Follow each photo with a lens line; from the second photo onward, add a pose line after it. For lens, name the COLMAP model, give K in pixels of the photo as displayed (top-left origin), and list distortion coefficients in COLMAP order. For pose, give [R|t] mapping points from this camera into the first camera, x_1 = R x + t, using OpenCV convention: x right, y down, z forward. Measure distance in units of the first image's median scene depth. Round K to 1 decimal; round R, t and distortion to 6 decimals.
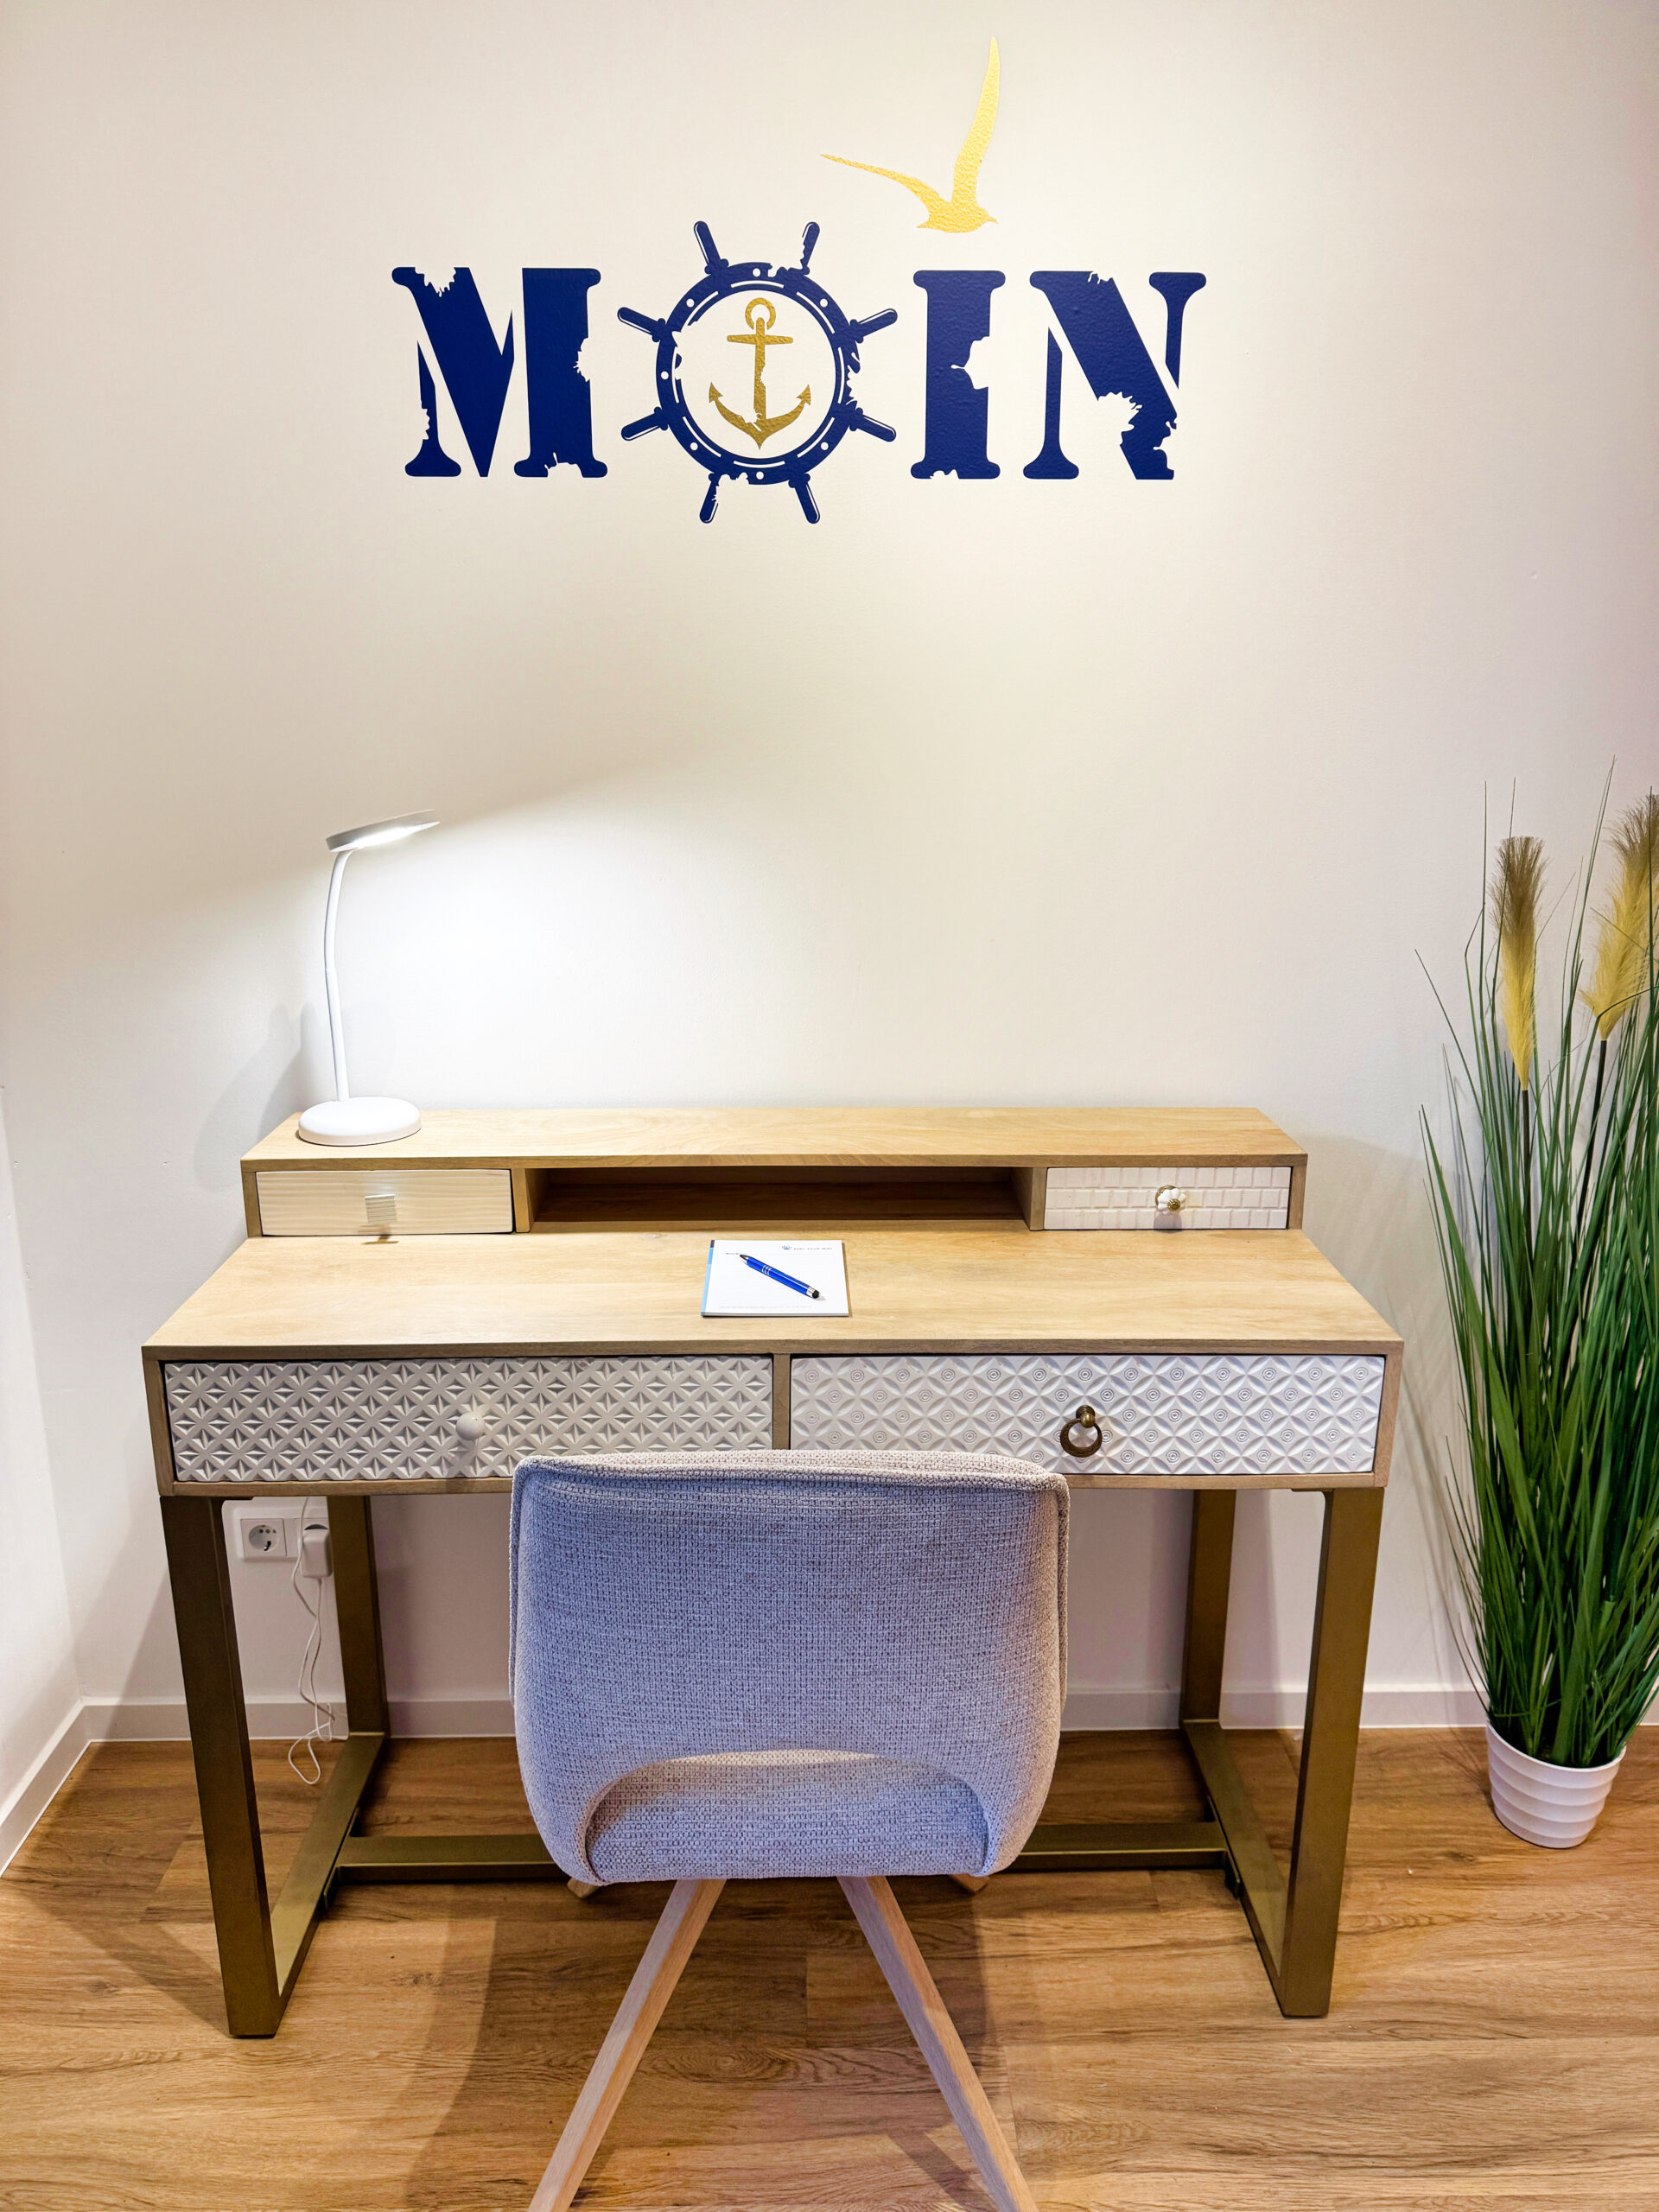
lens RADIAL K [[1543.4, 0, 832.9], [0, 1543.4, 1110.4], [0, 0, 1]] dist [0.061402, -0.077904]
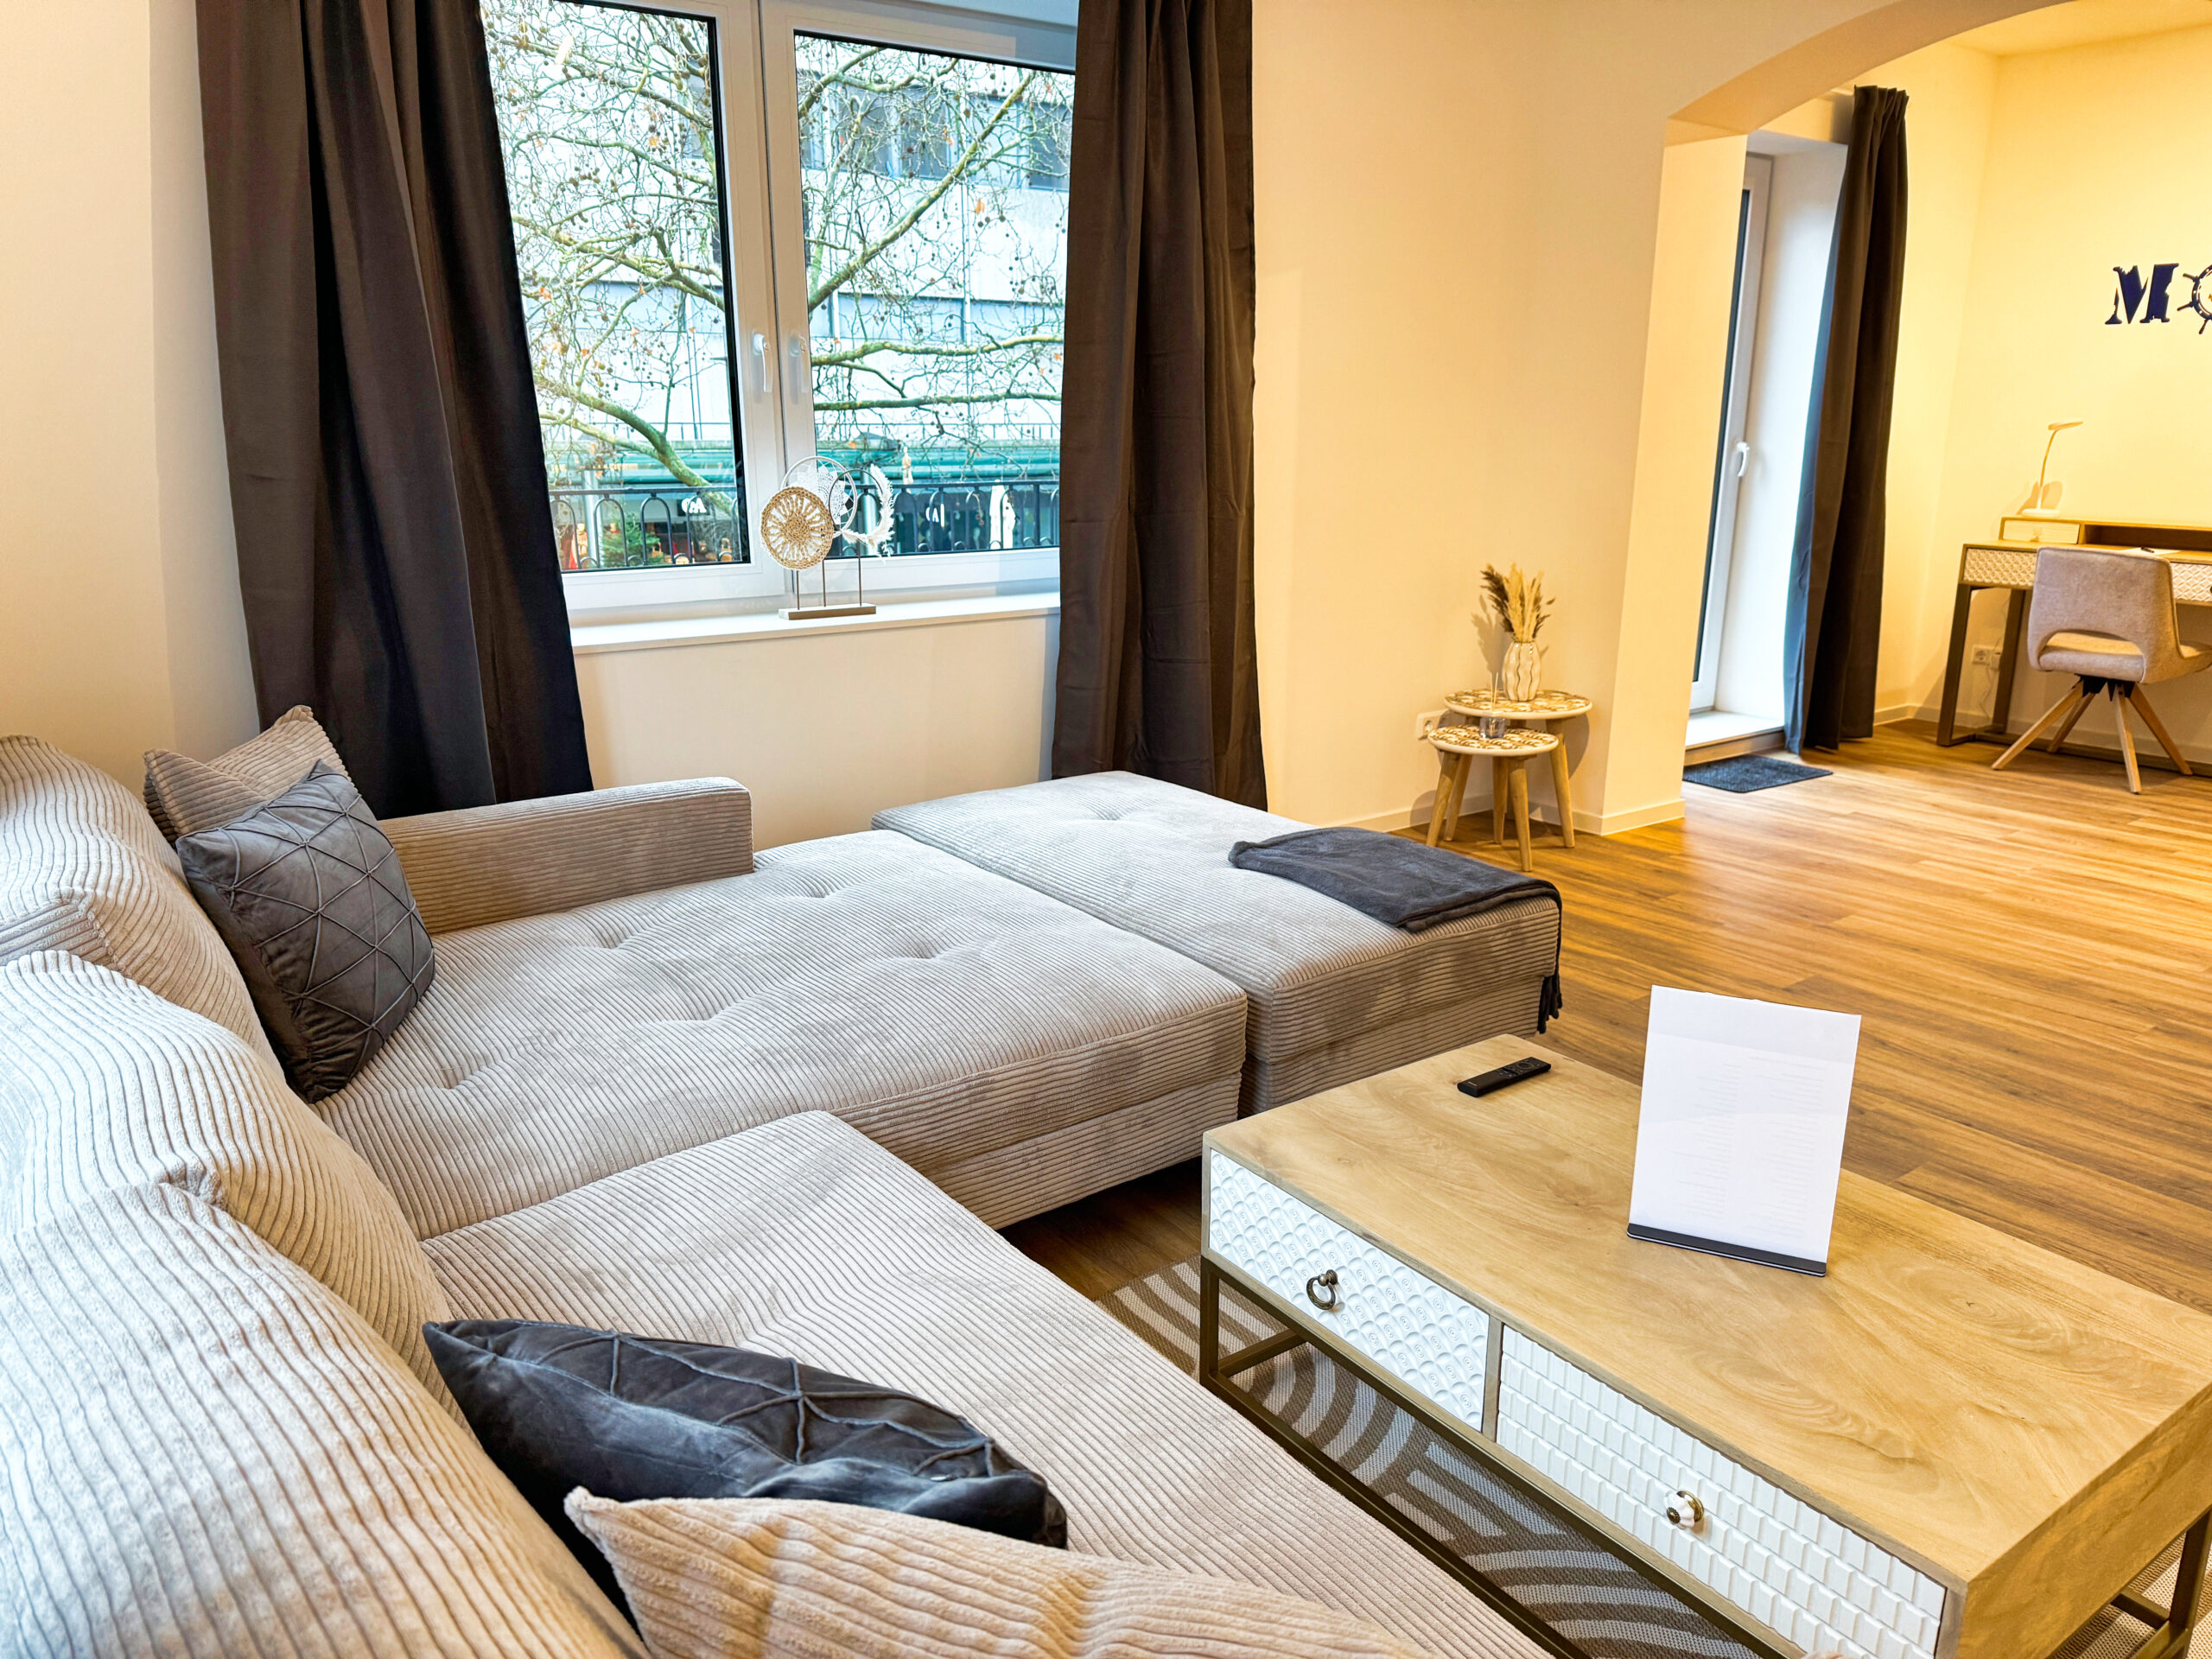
lens RADIAL K [[1543.4, 0, 1104.0], [0, 1543.4, 843.6], [0, 0, 1]] dist [0.061402, -0.077904]
pose [[0.589558, 0.215410, -0.778473, 1.367597], [-0.209655, 0.971561, 0.110061, 0.800661], [0.780043, 0.098324, 0.617953, -2.772806]]
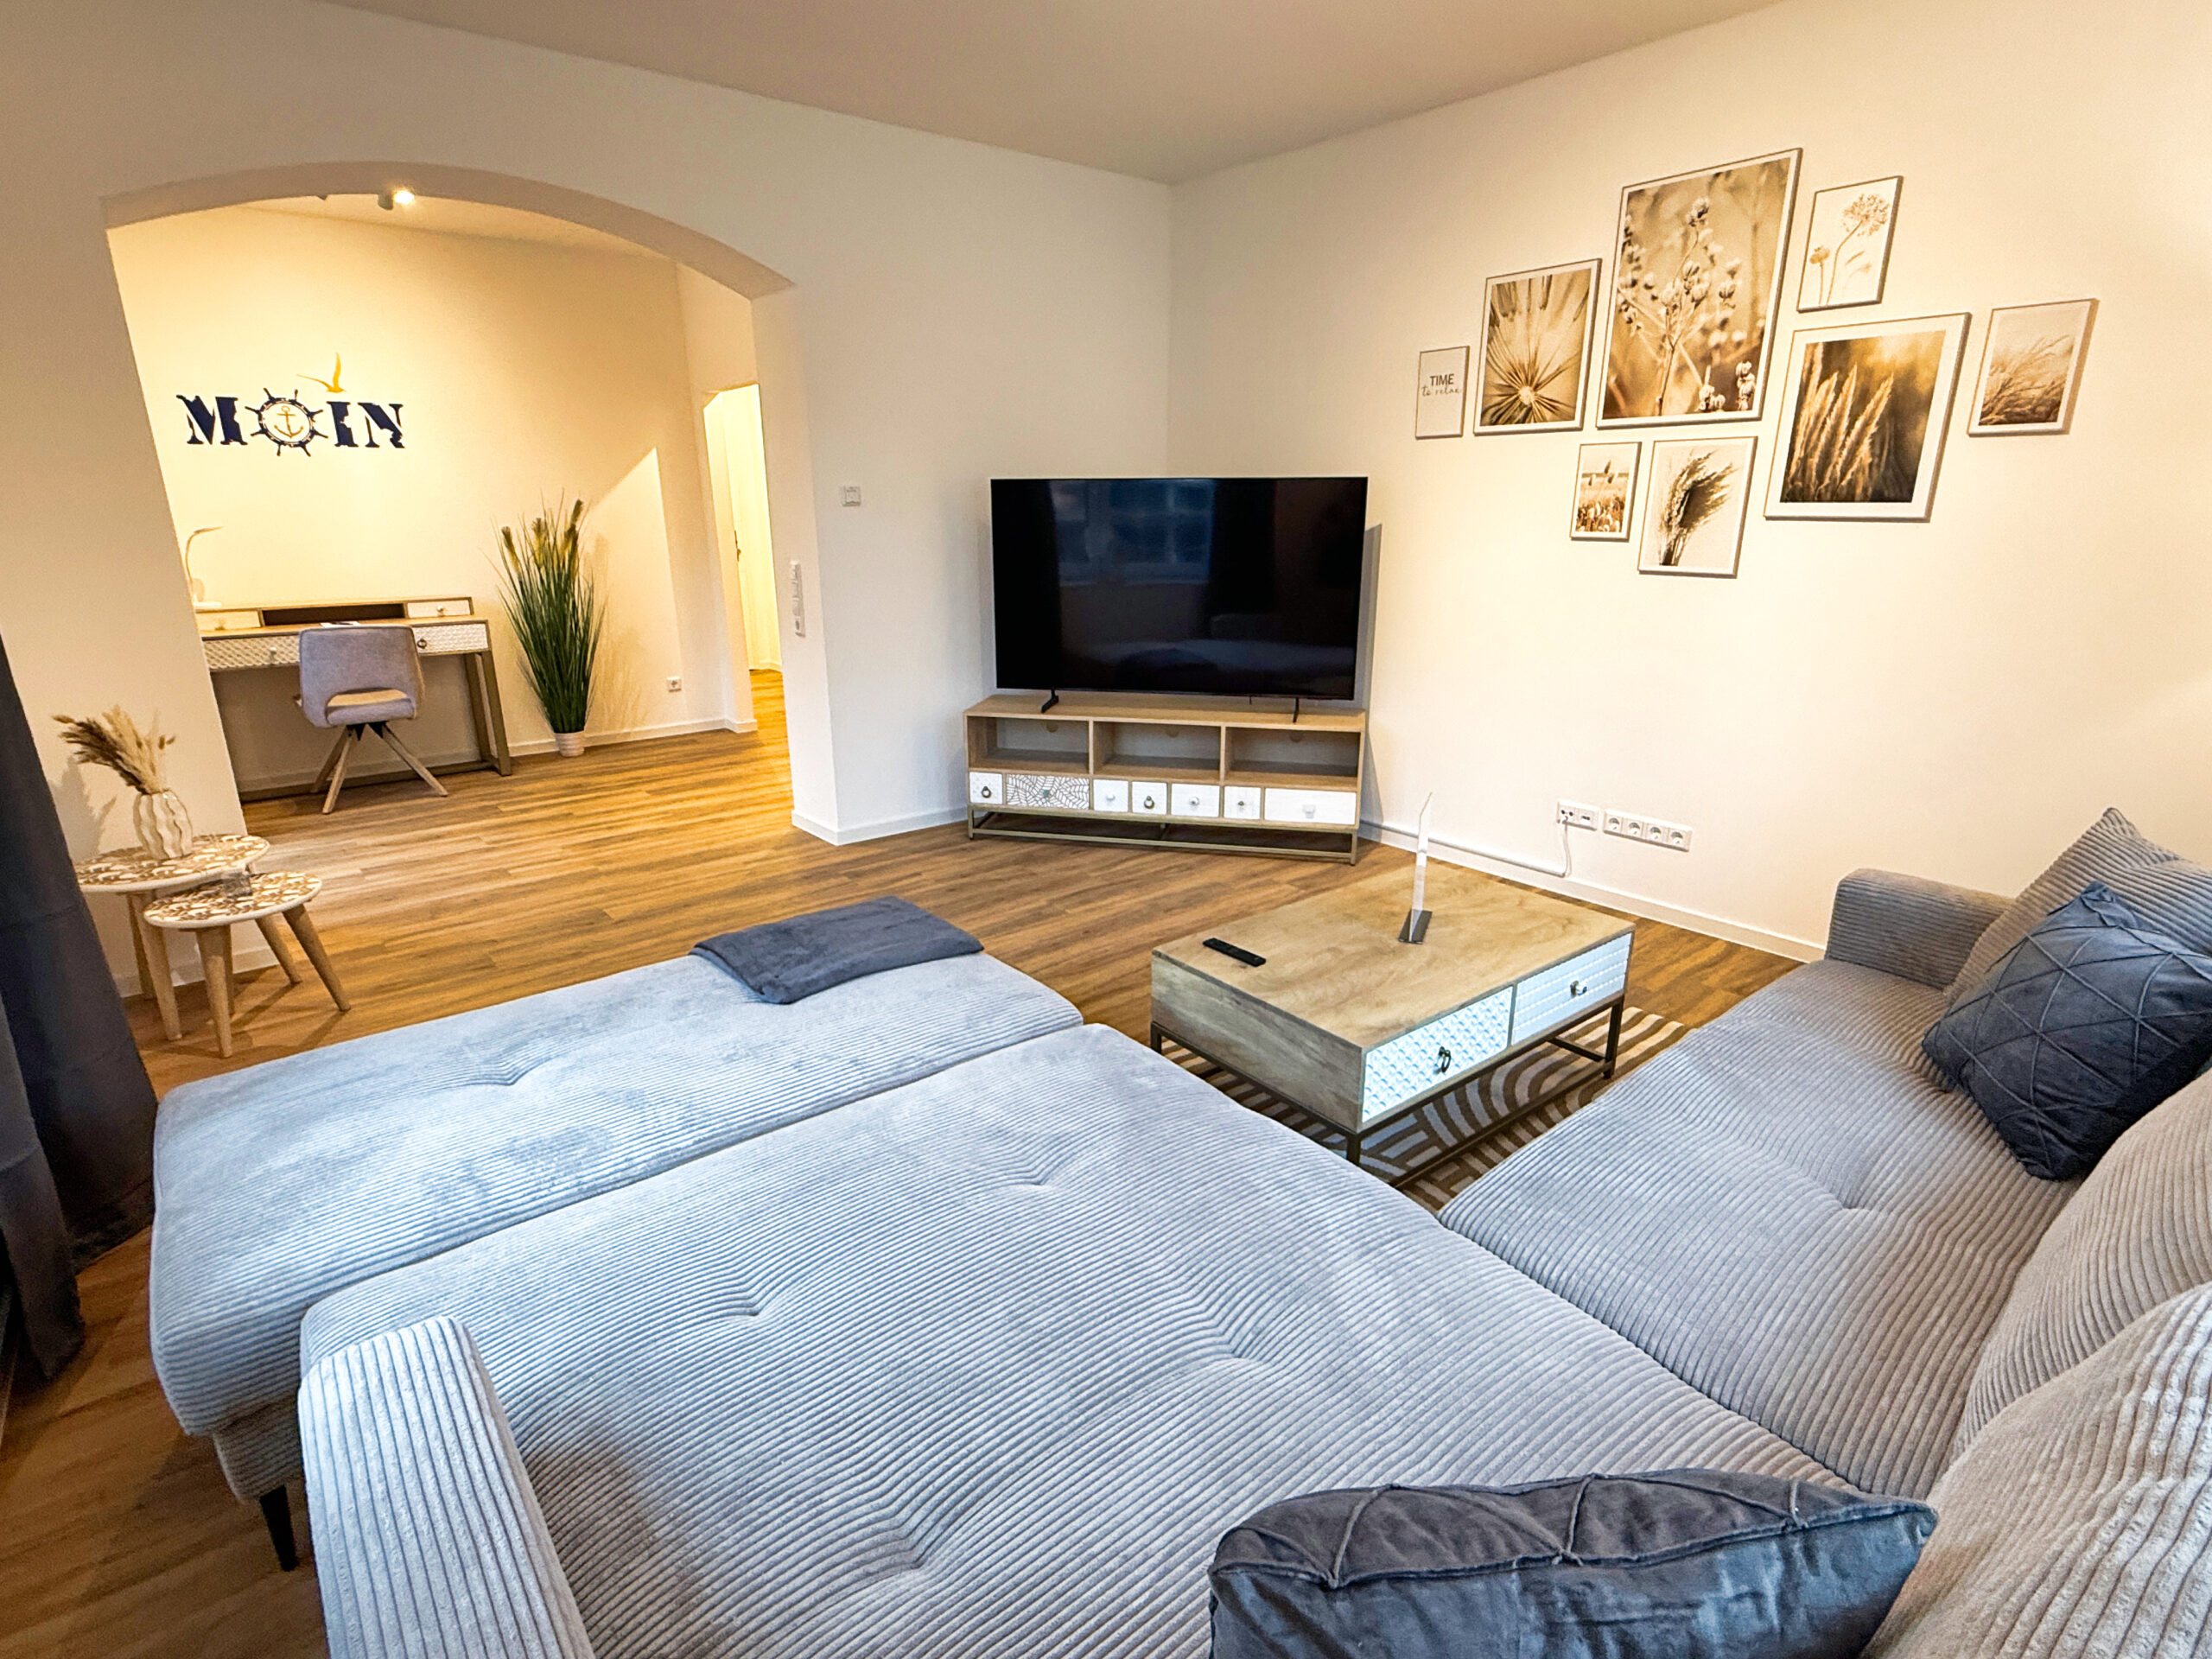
lens RADIAL K [[1107.3, 0, 1102.0], [0, 1107.3, 826.0], [0, 0, 1]] dist [0.002042, -0.001553]
pose [[0.782422, -0.183255, 0.595175, -0.311774], [0.171106, 0.982201, 0.077483, 0.765332], [-0.598780, 0.041213, 0.799852, -2.734111]]
